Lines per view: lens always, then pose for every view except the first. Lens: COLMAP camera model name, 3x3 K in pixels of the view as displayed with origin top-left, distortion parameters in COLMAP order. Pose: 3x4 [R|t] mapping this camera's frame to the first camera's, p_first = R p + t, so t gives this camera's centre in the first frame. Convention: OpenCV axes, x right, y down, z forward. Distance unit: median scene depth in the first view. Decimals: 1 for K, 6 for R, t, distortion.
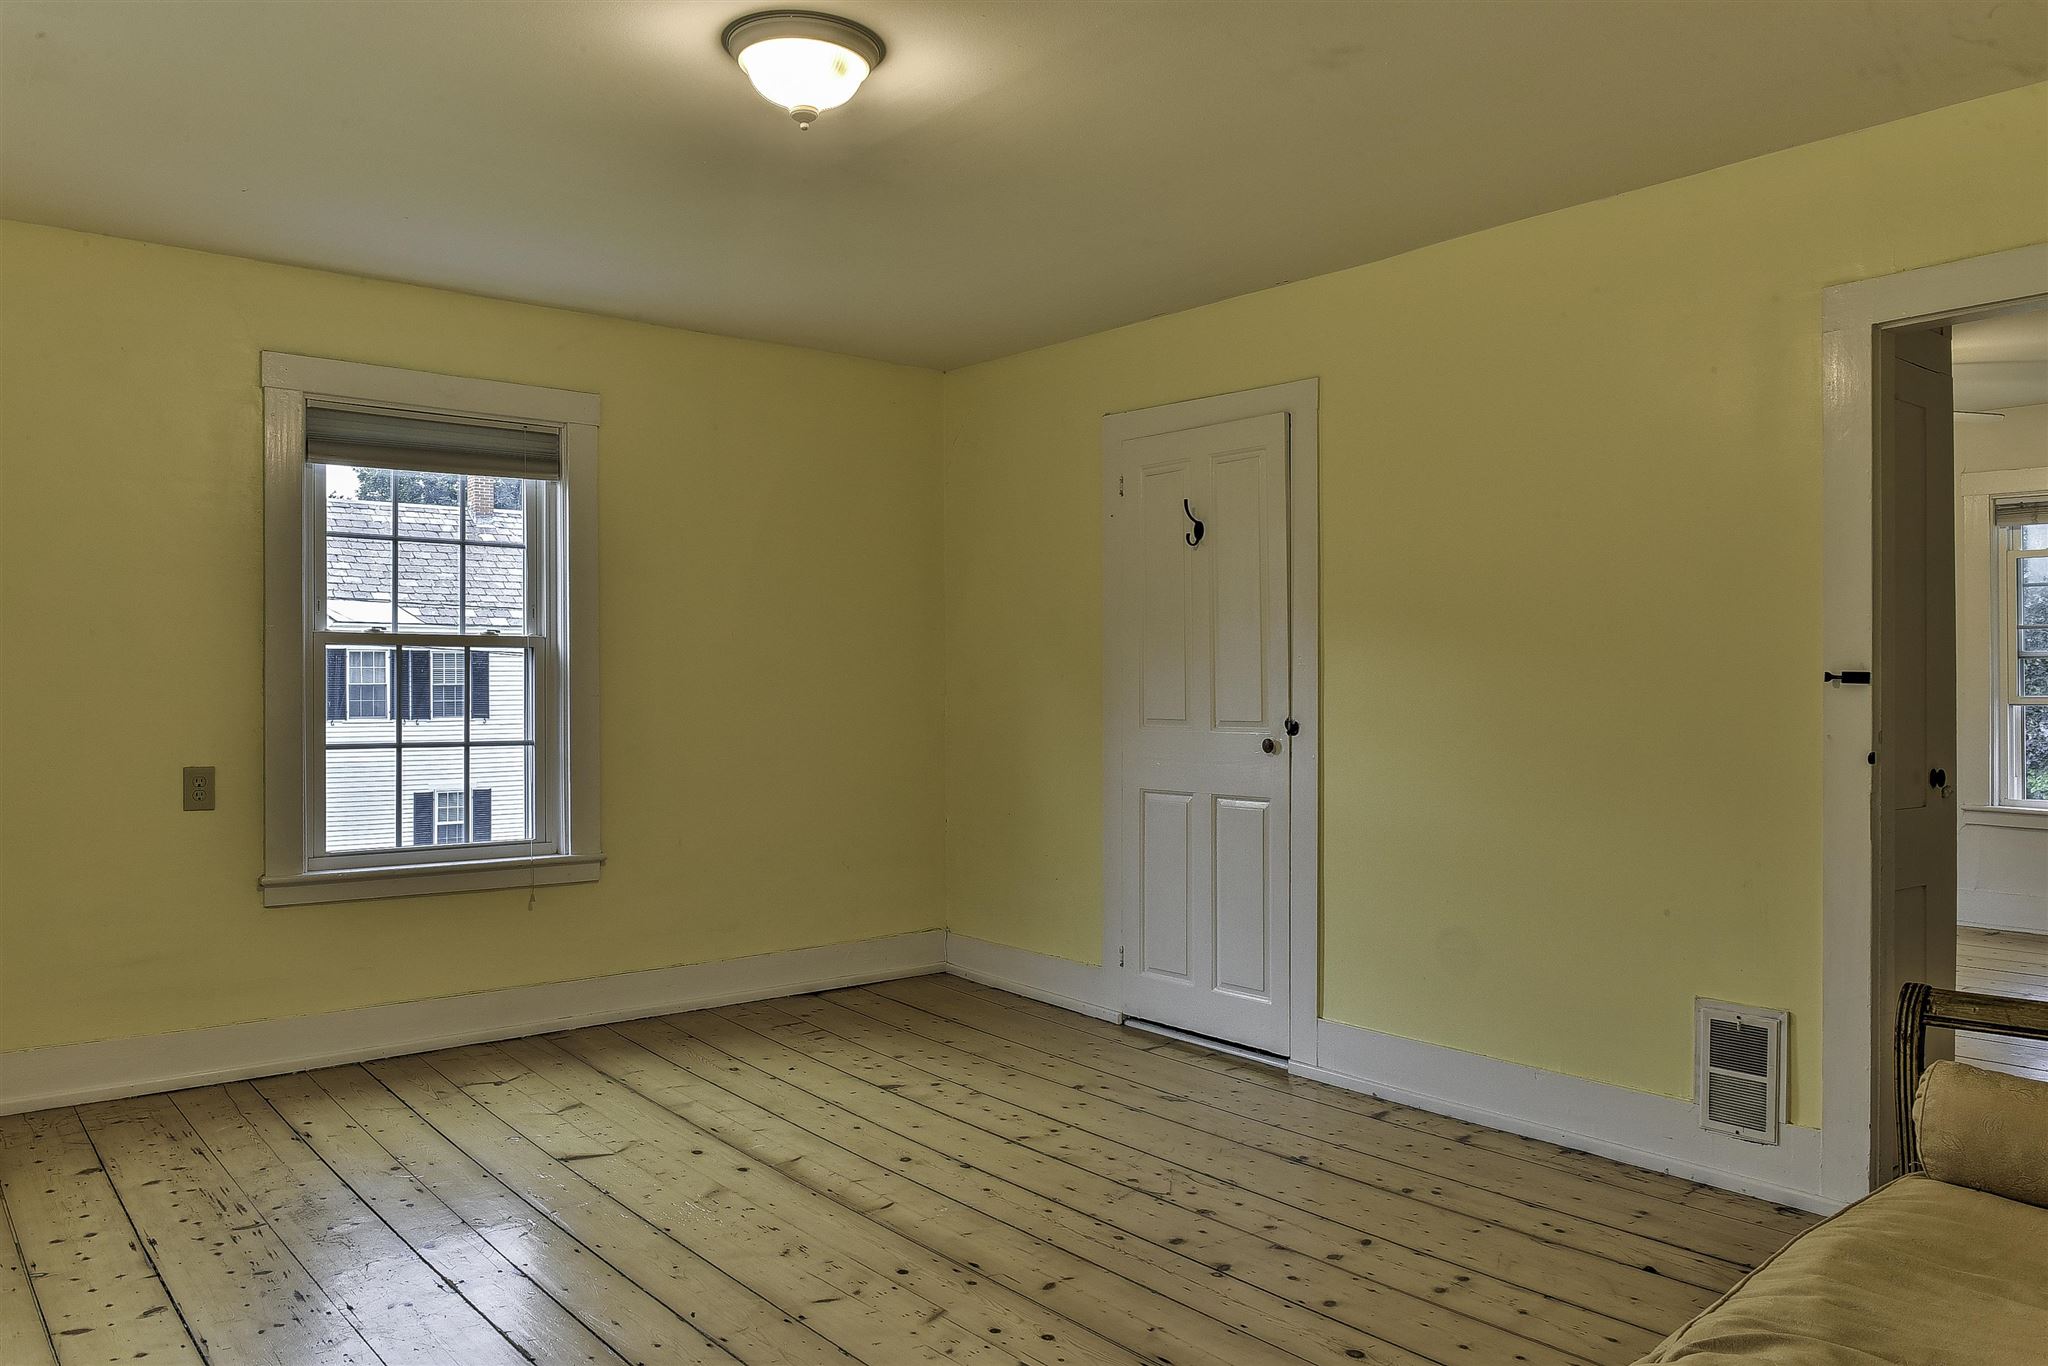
lens RADIAL K [[1599.6, 0, 1028.4], [0, 1599.6, 695.6], [0, 0, 1]] dist [-0.001282, -0.002967]
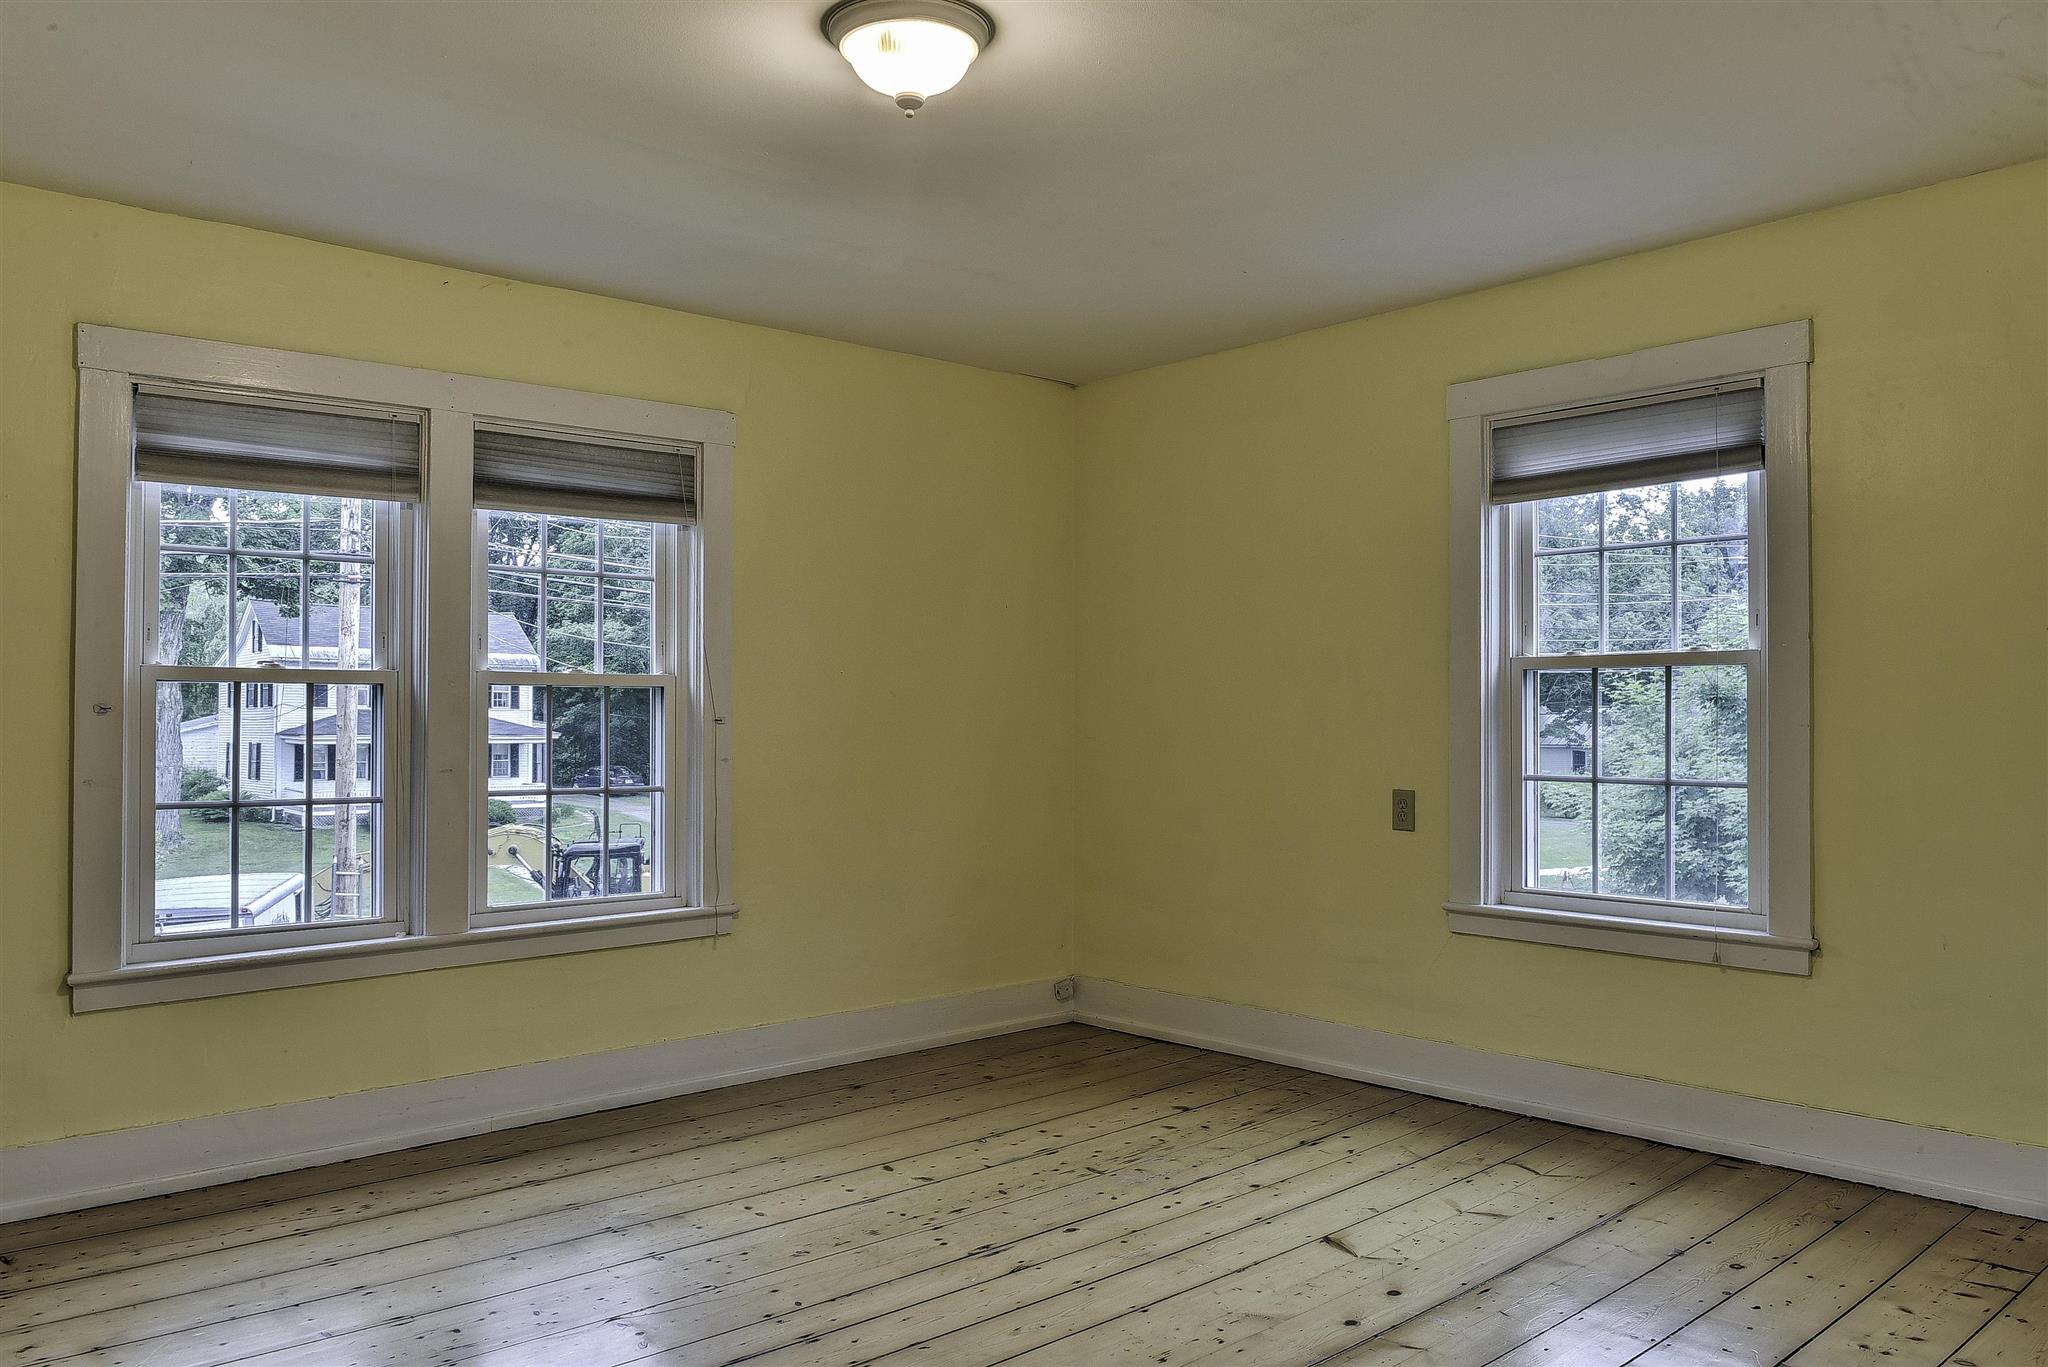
lens RADIAL K [[1576.9, 0, 1039.0], [0, 1576.9, 696.0], [0, 0, 1]] dist [-0.003580, -0.004982]
pose [[0.001712, -0.020420, -0.999790, 0.568871], [-0.008909, 0.999751, -0.020434, 0.005807], [0.999959, 0.008942, 0.001530, 0.797834]]
